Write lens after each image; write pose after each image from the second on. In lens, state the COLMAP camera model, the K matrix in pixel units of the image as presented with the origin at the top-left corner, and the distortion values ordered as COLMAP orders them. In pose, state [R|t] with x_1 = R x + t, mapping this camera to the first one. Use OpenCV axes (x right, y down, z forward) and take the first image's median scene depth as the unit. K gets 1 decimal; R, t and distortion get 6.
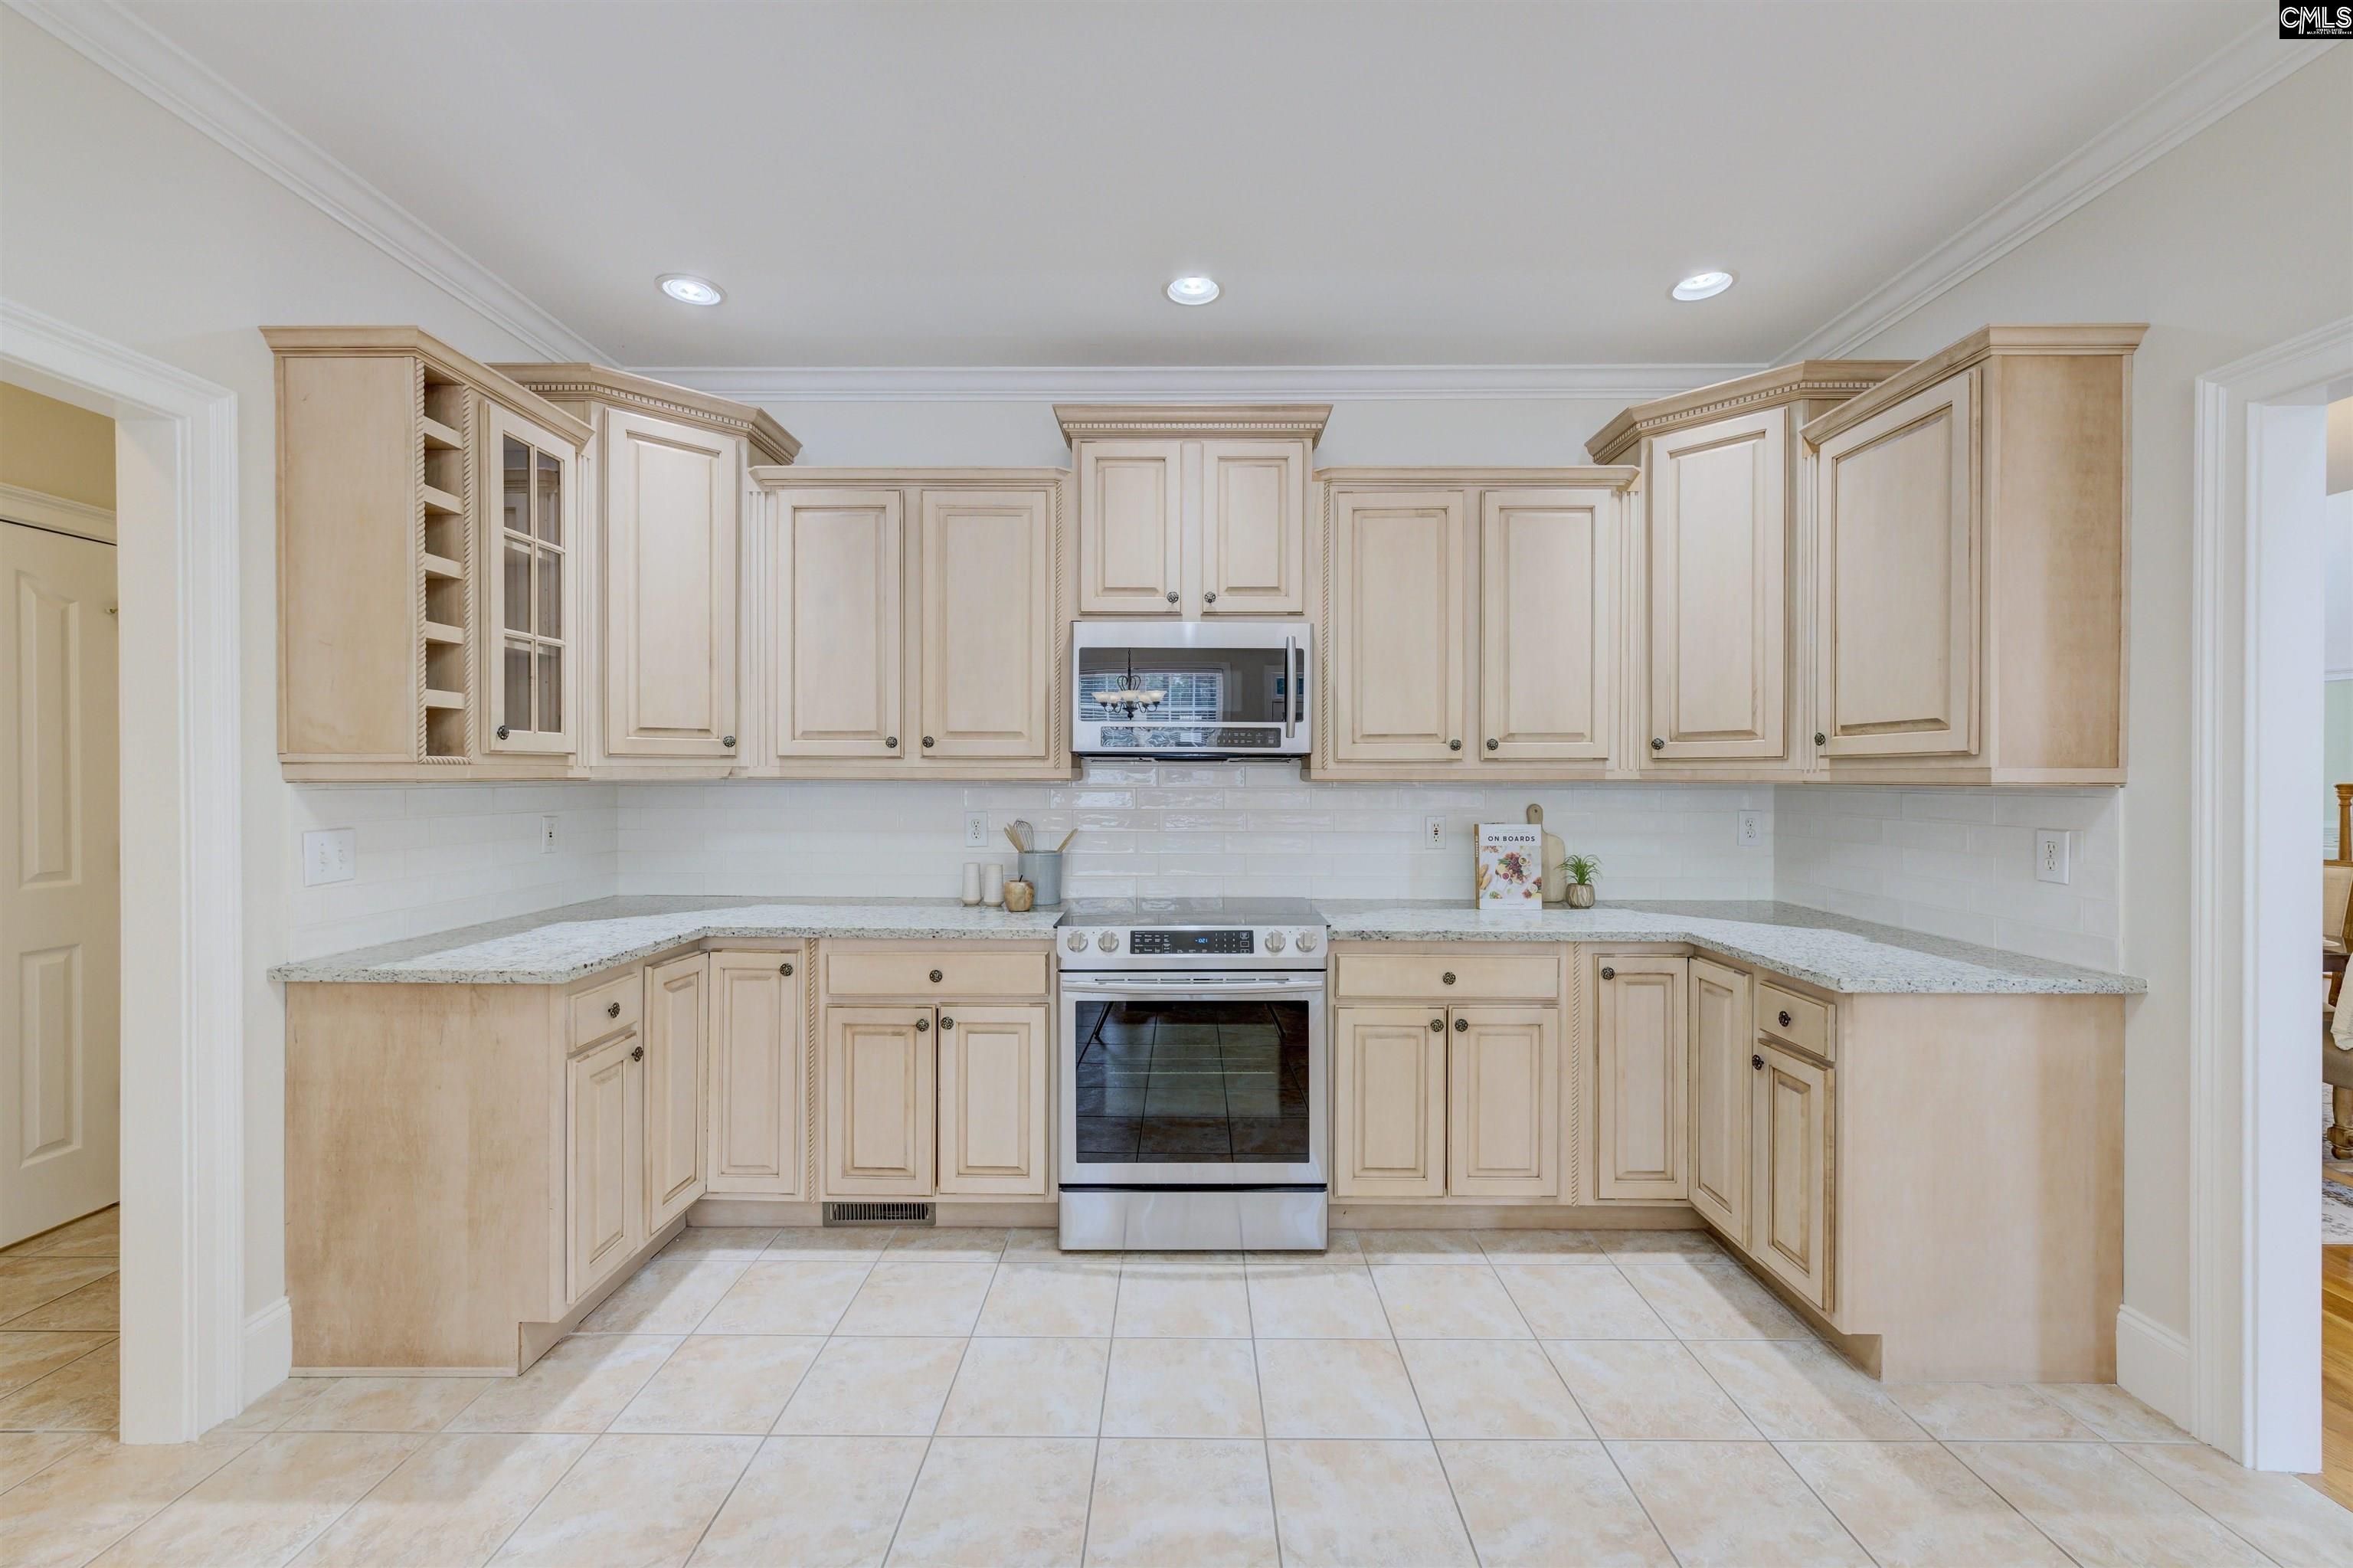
lens RADIAL K [[932.5, 0, 1173.5], [0, 932.5, 781.2], [0, 0, 1]] dist [-0.003473, 0.000952]
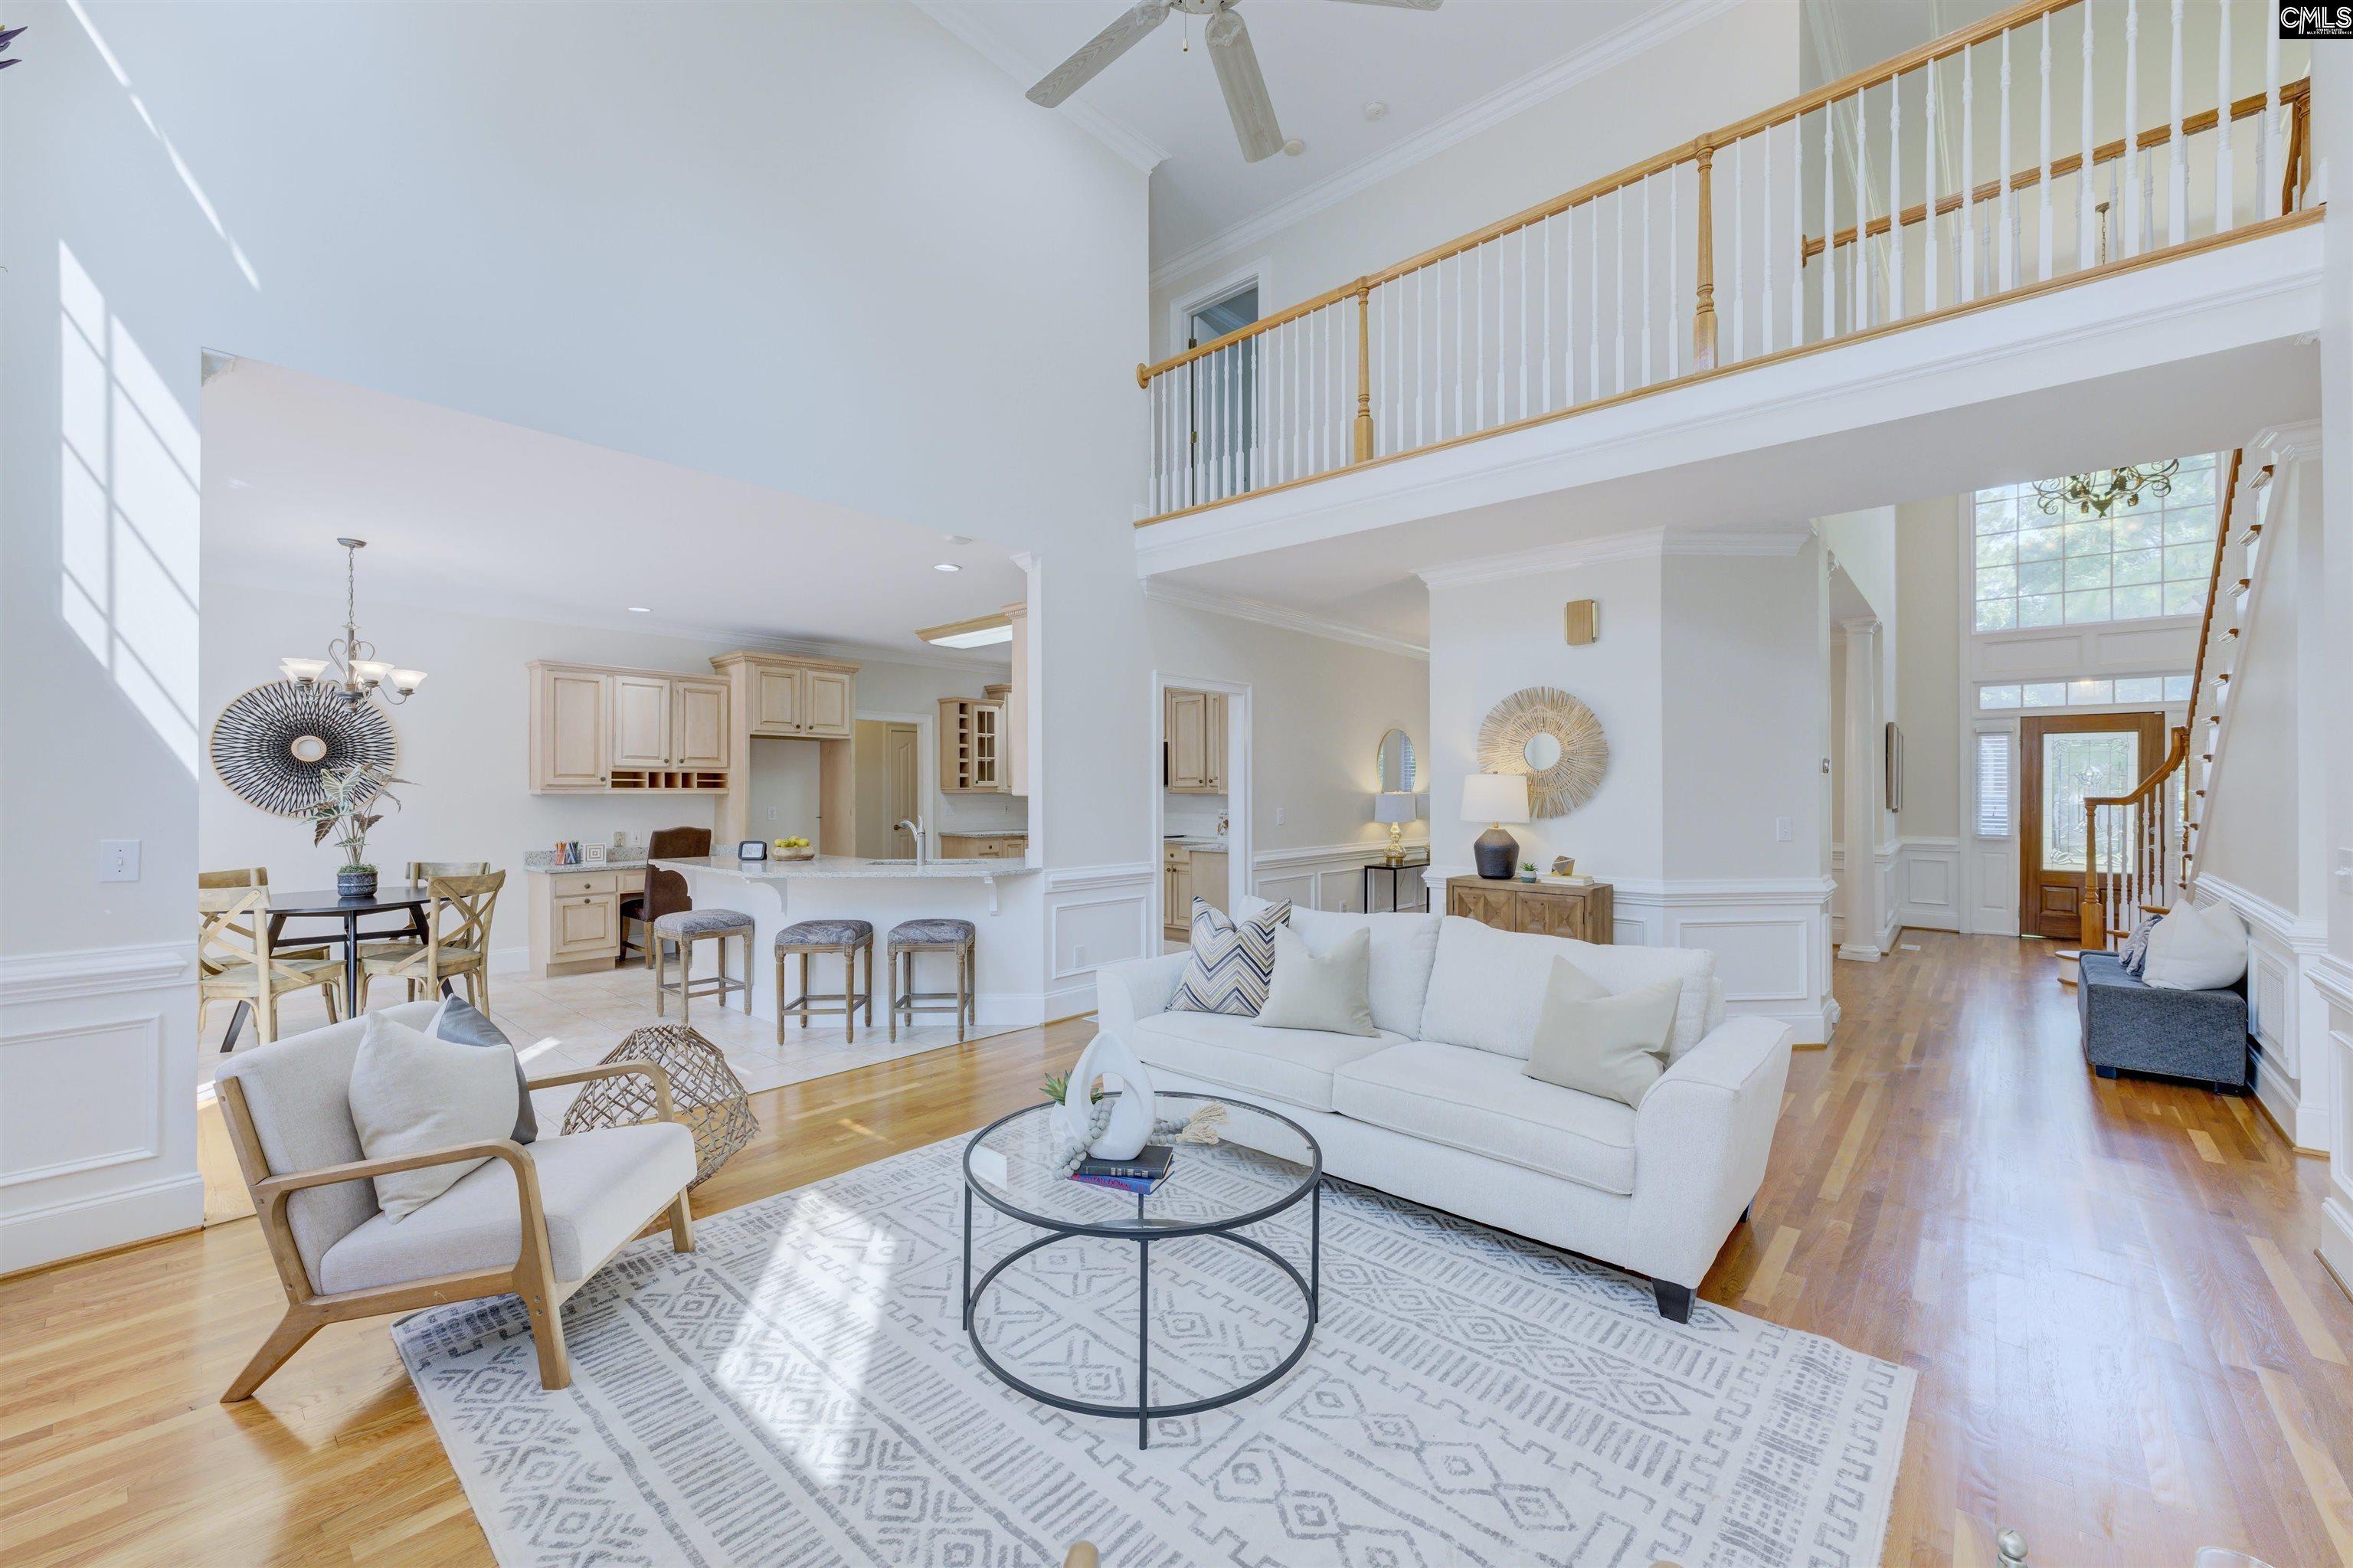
lens RADIAL K [[932.5, 0, 1184.7], [0, 932.5, 787.5], [0, 0, 1]] dist [-0.003473, 0.000952]
pose [[0.758238, -0.002101, -0.651975, 2.469702], [-0.000790, 0.999991, -0.004142, -0.005936], [0.651978, 0.003656, 0.758229, -1.440950]]
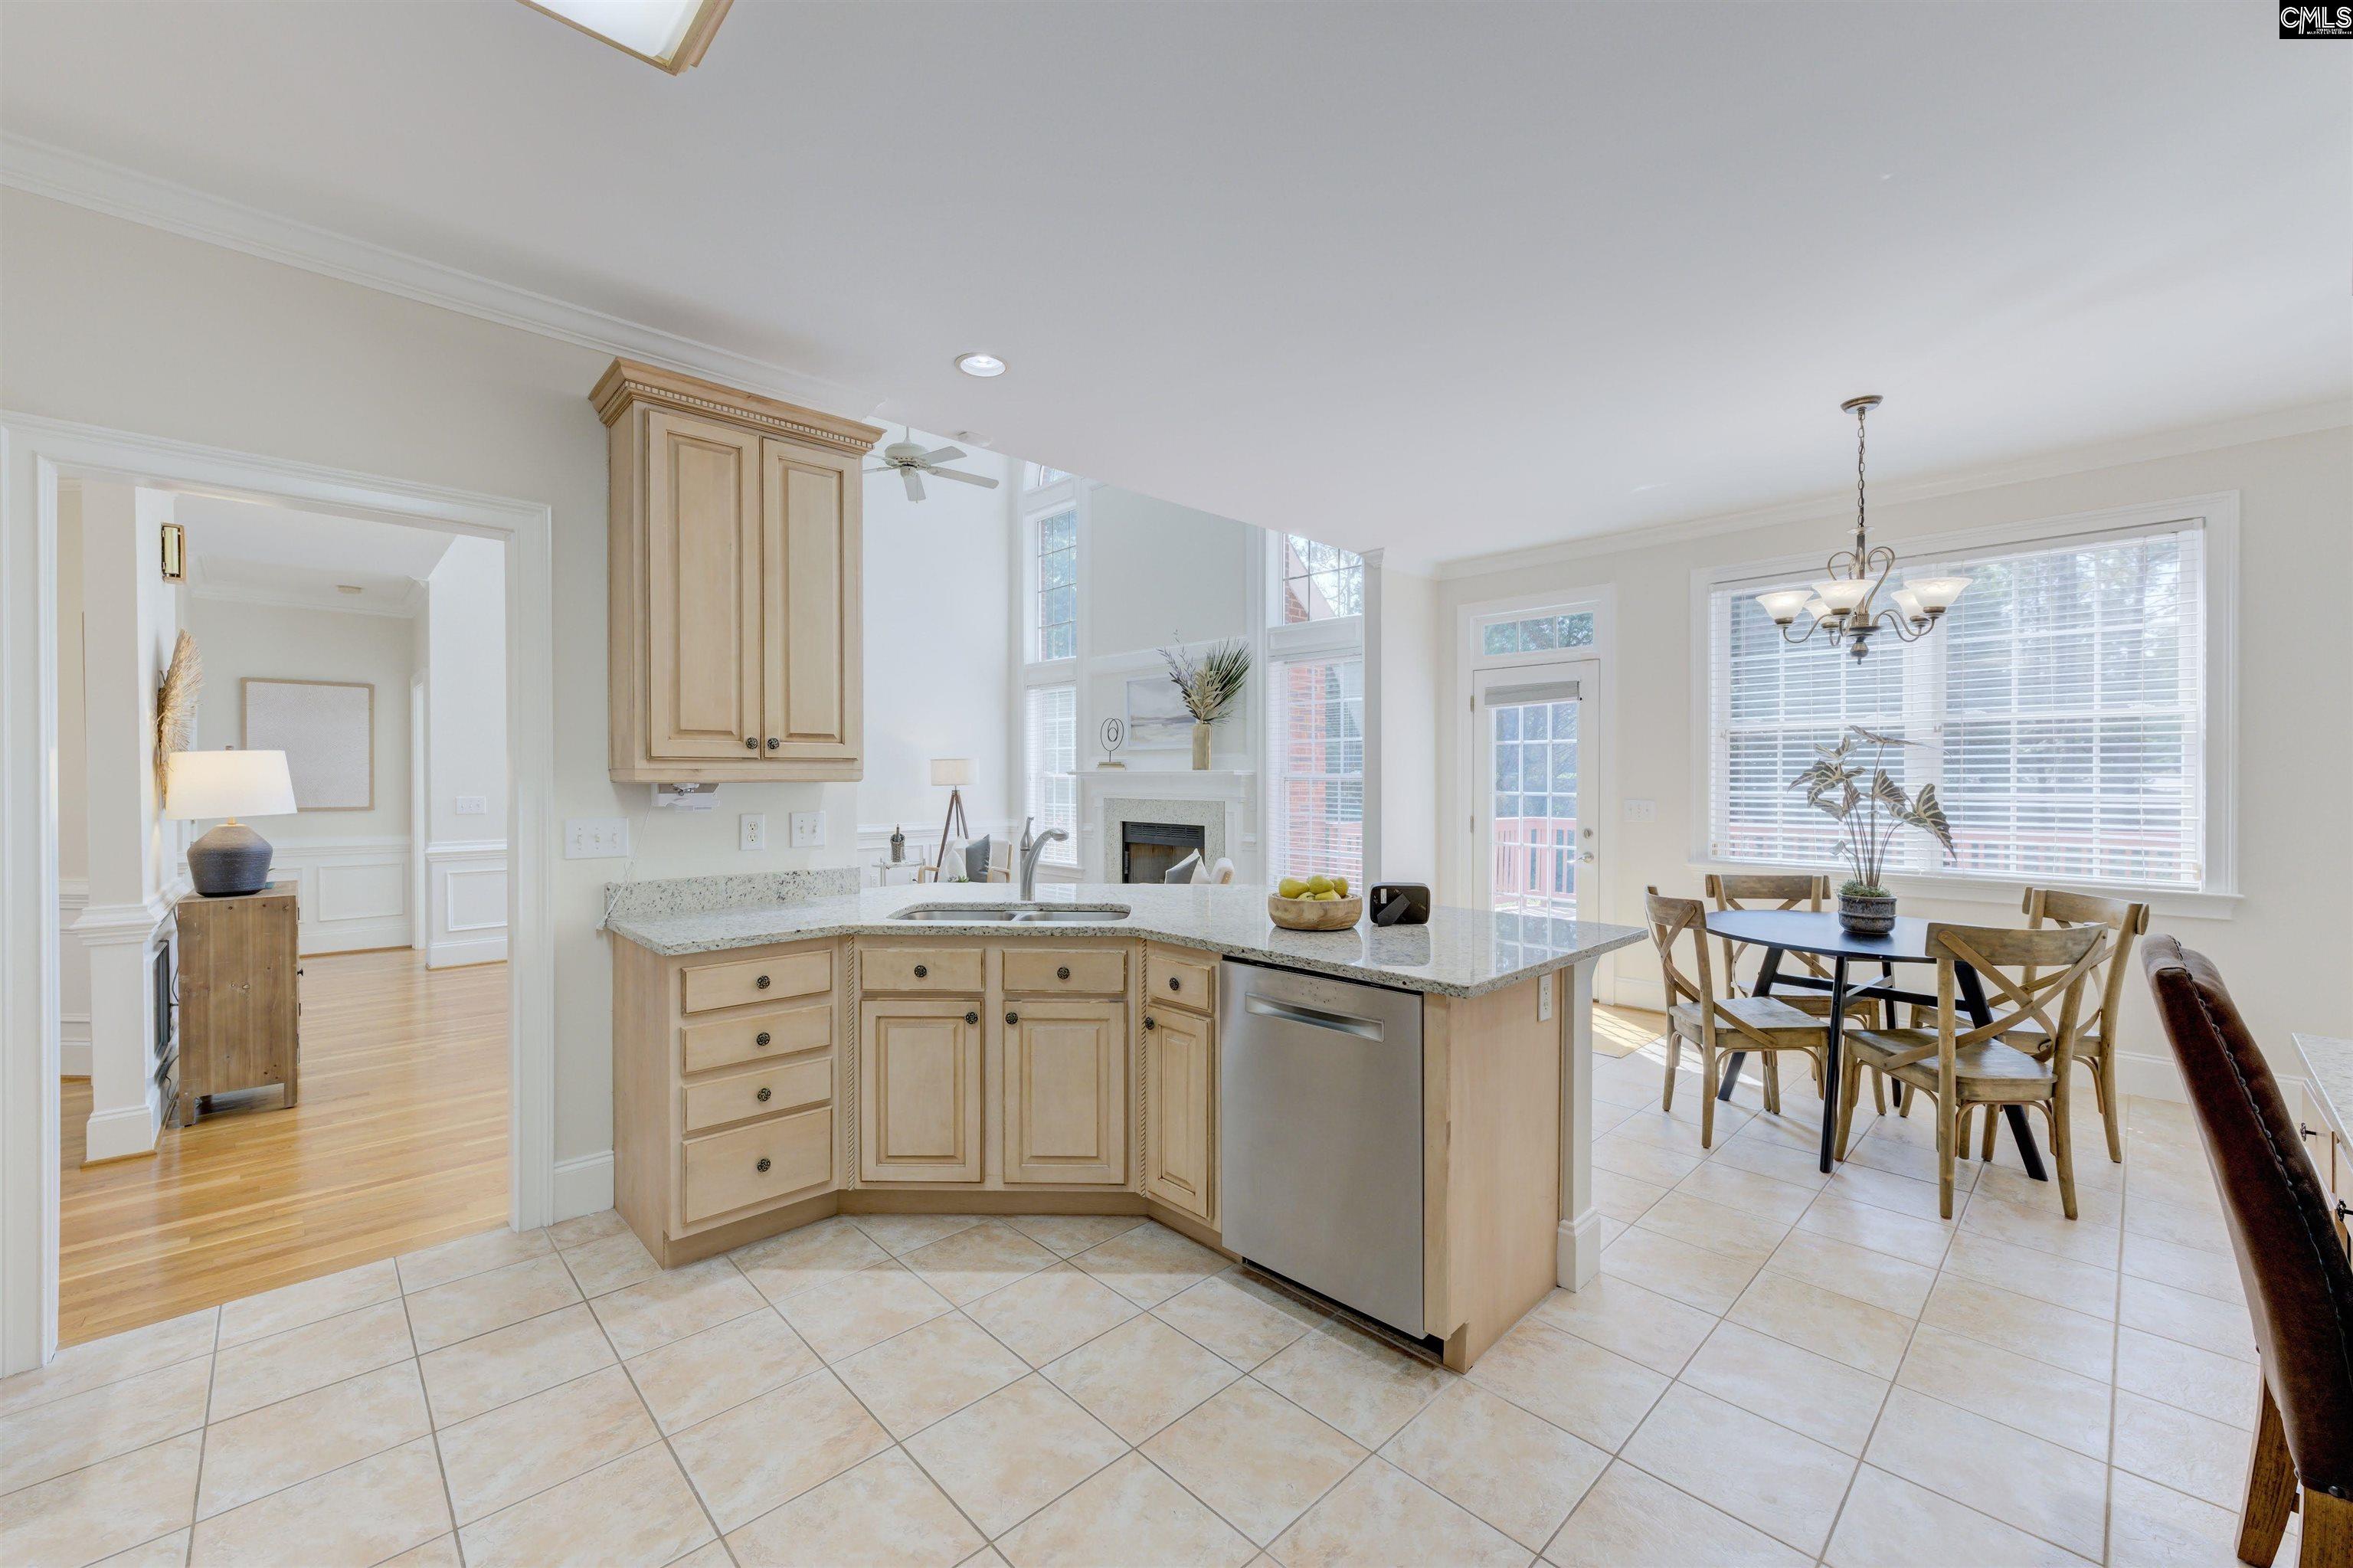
lens RADIAL K [[932.5, 0, 1175.6], [0, 932.5, 783.1], [0, 0, 1]] dist [-0.003473, 0.000952]
pose [[-0.701201, -0.005894, 0.712939, -0.467294], [0.001504, 0.999951, 0.009745, -0.004208], [-0.712962, 0.007905, -0.701158, 0.565226]]
